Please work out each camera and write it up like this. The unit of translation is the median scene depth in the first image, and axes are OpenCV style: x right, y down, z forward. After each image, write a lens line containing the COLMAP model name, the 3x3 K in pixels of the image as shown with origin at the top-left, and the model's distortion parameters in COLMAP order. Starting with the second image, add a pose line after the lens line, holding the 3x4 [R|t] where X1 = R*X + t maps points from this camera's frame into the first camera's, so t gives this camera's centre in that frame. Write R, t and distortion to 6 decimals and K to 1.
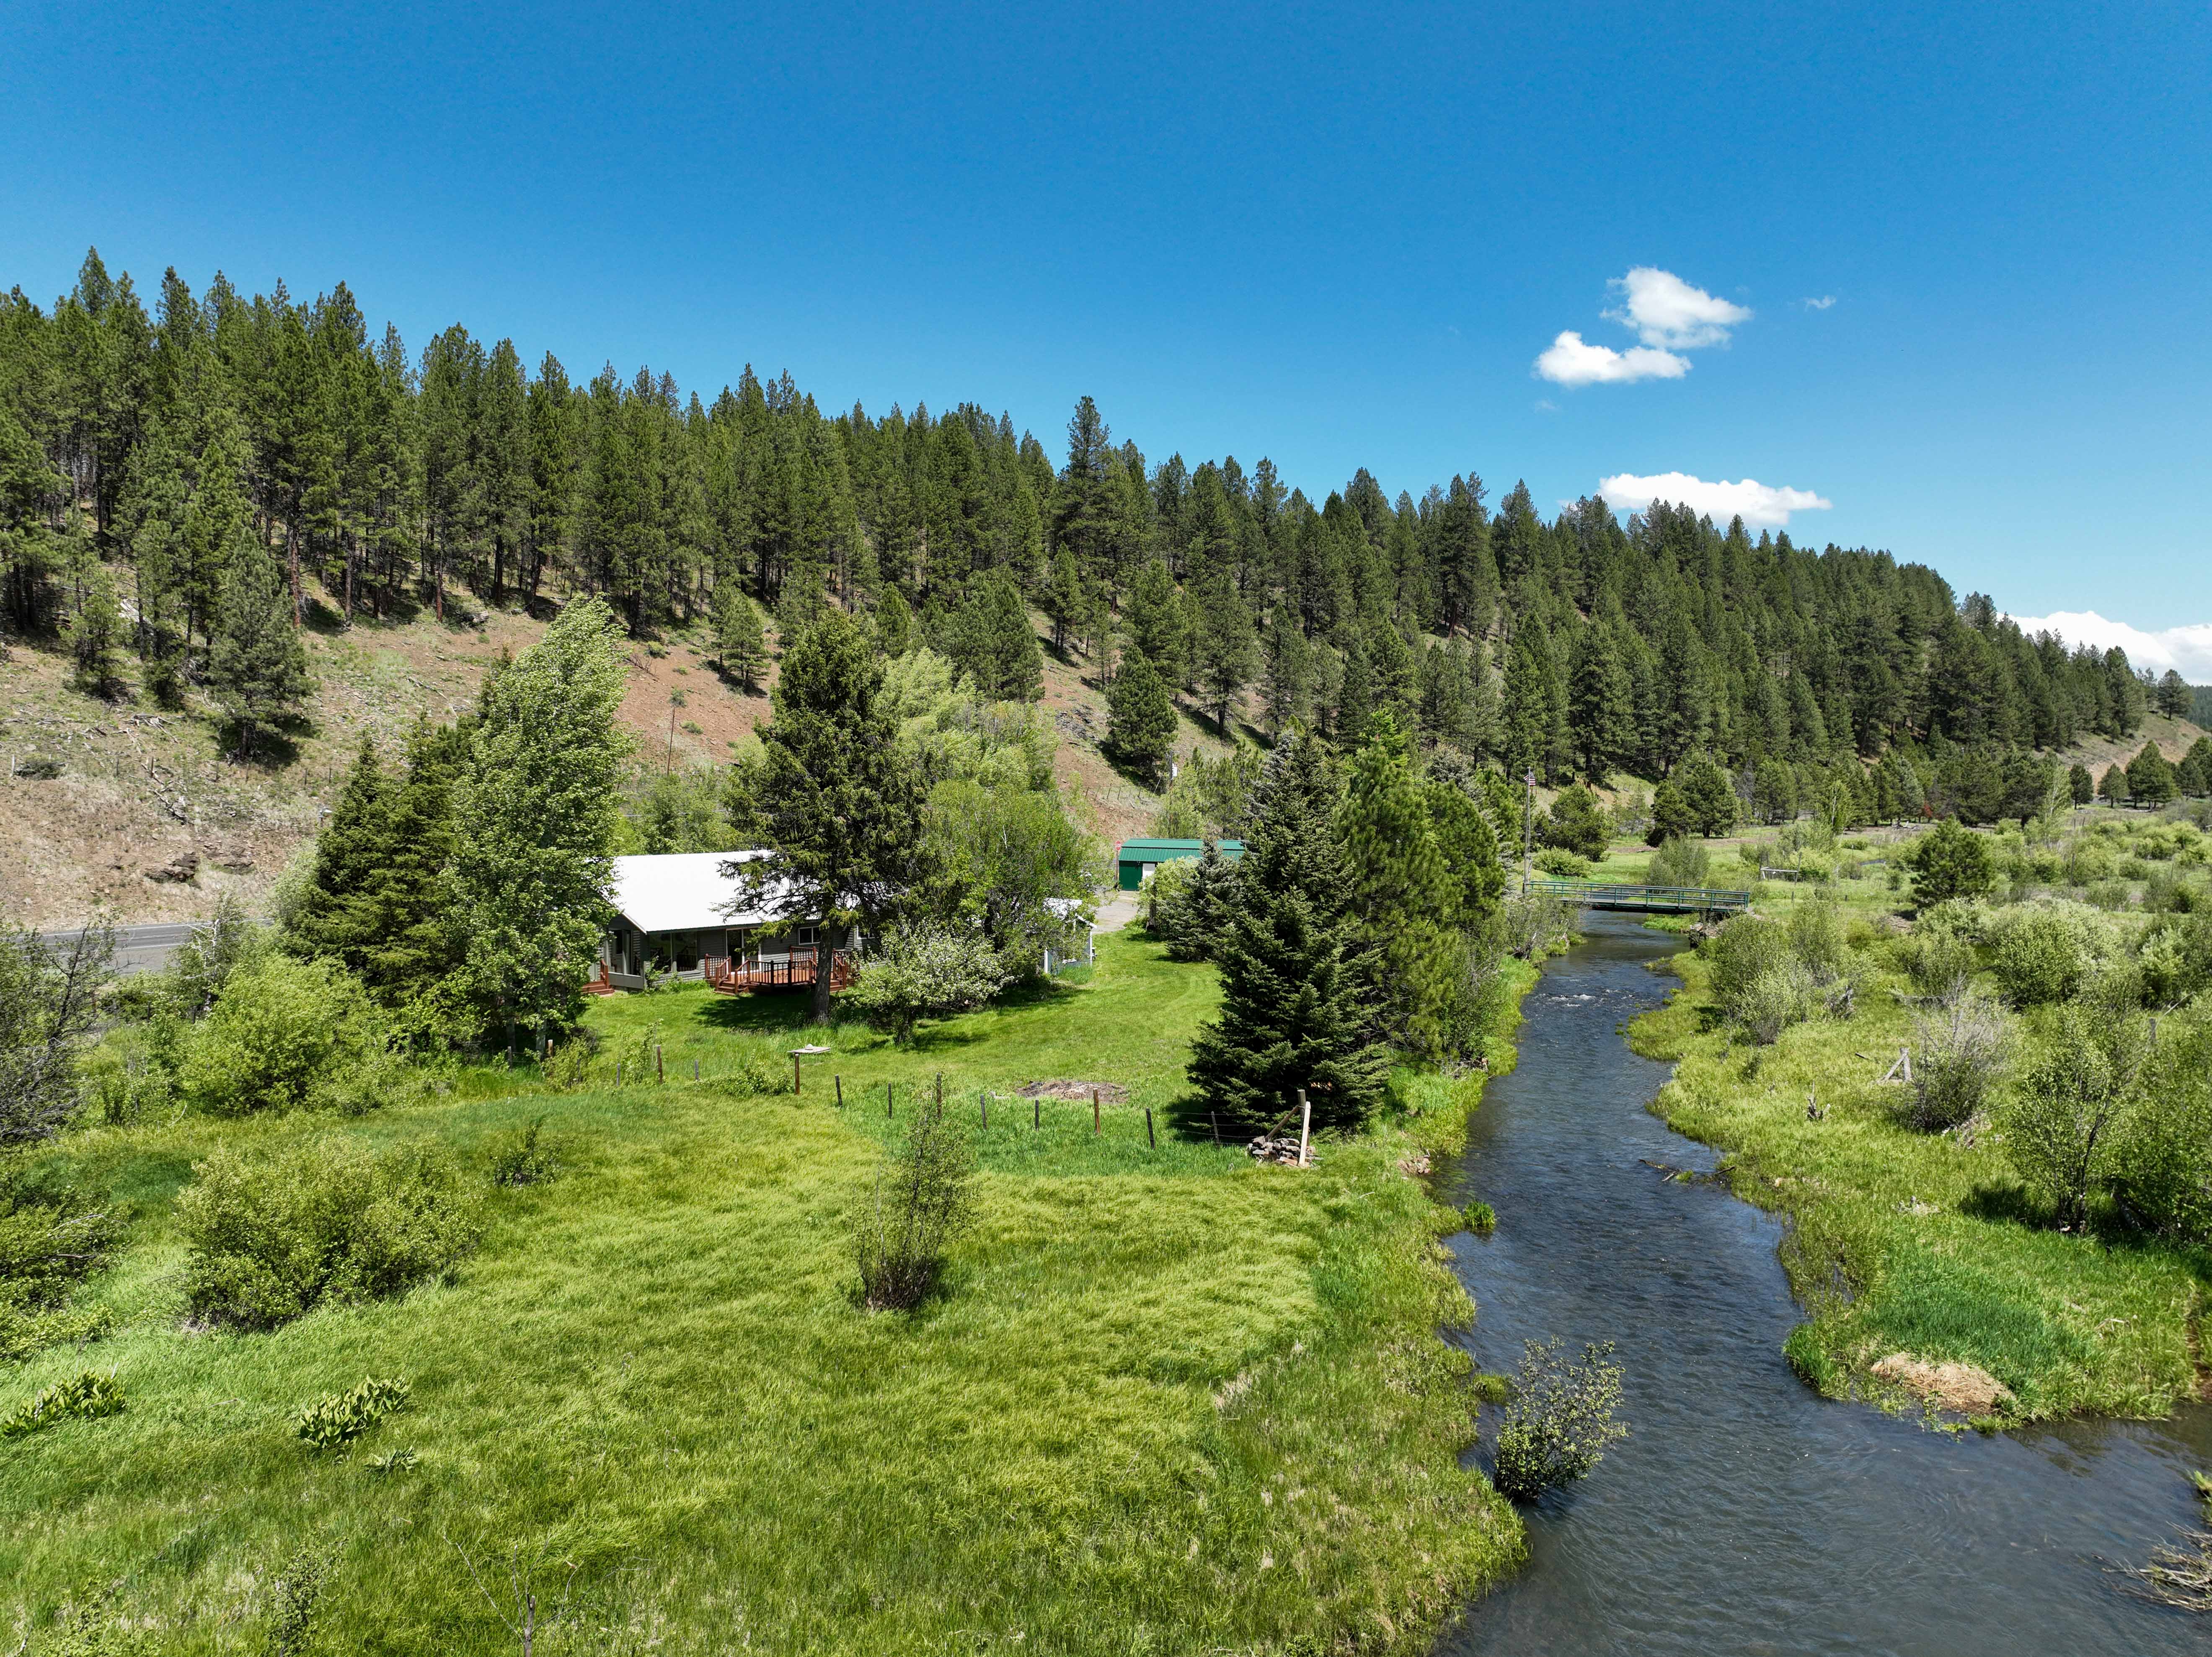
lens RADIAL K [[1555.6, 0, 1124.4], [0, 1555.6, 833.1], [0, 0, 1]] dist [-0.003806, 0.021312]
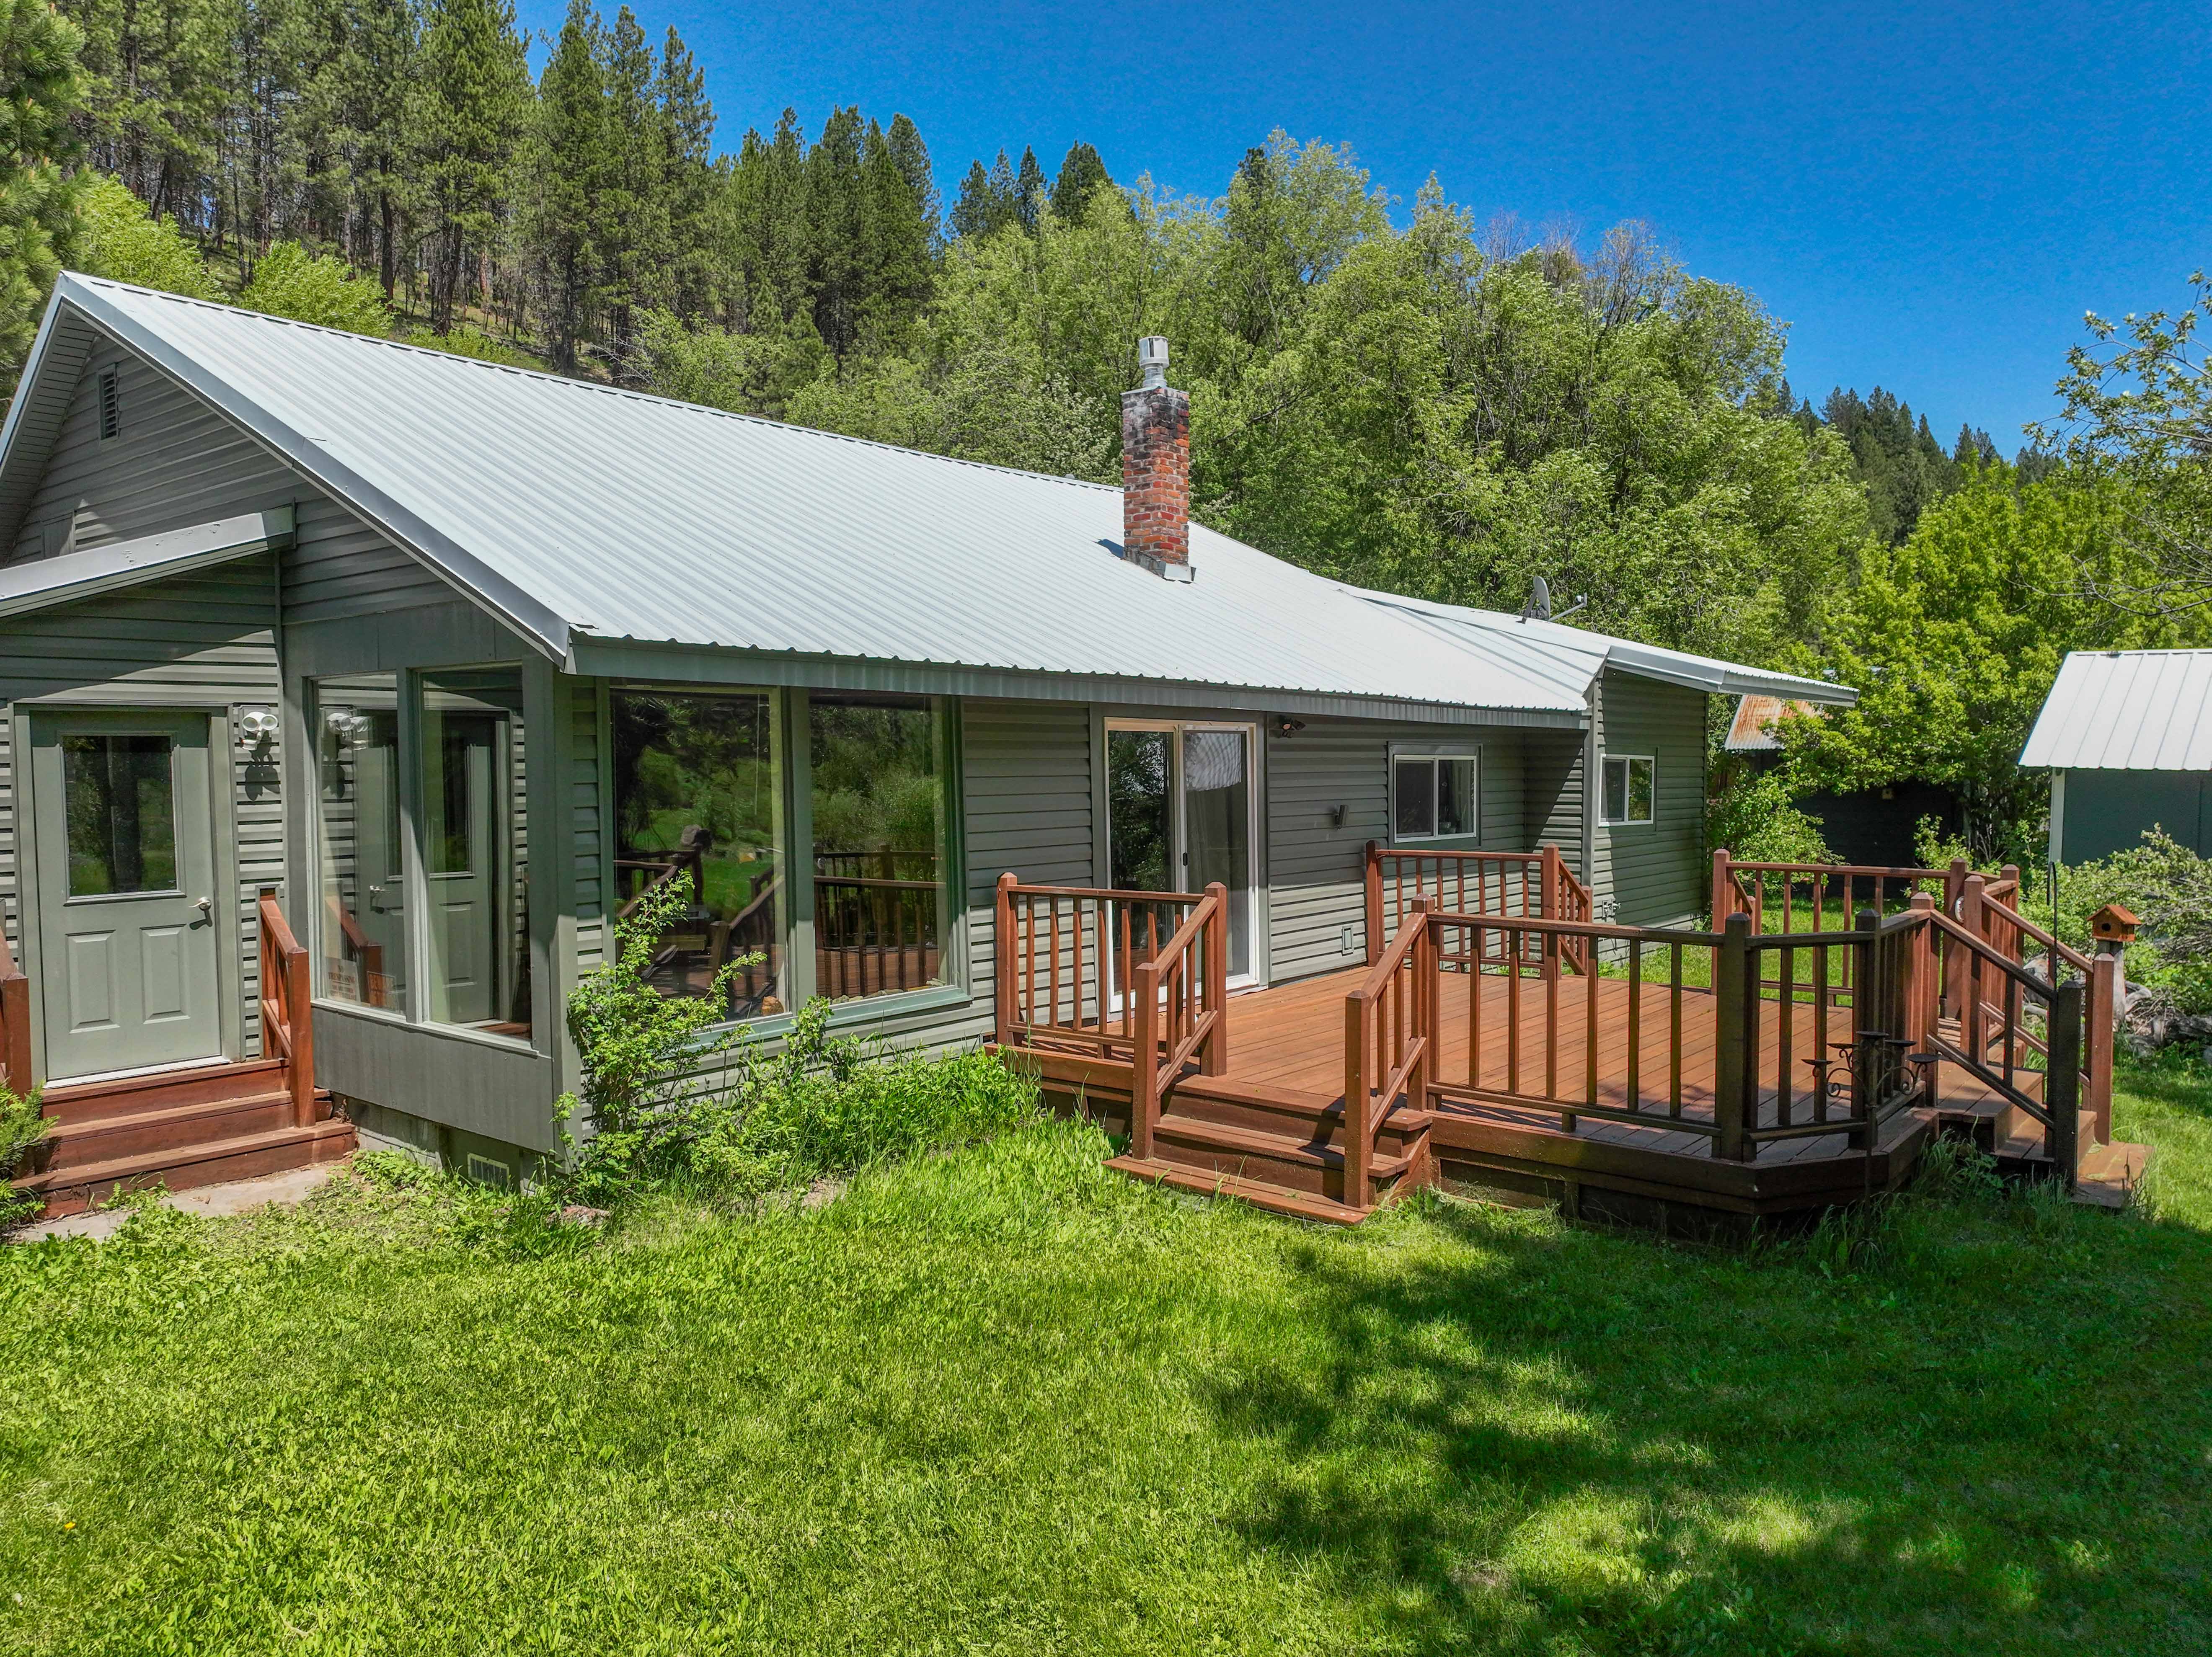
lens RADIAL K [[1555.6, 0, 1124.4], [0, 1555.6, 833.1], [0, 0, 1]] dist [-0.003806, 0.021312]
pose [[0.999984, 0.005561, 0.001133, -0.072680], [-0.005580, 0.999834, 0.017322, 0.020175], [-0.001037, -0.017328, 0.999849, 0.240970]]
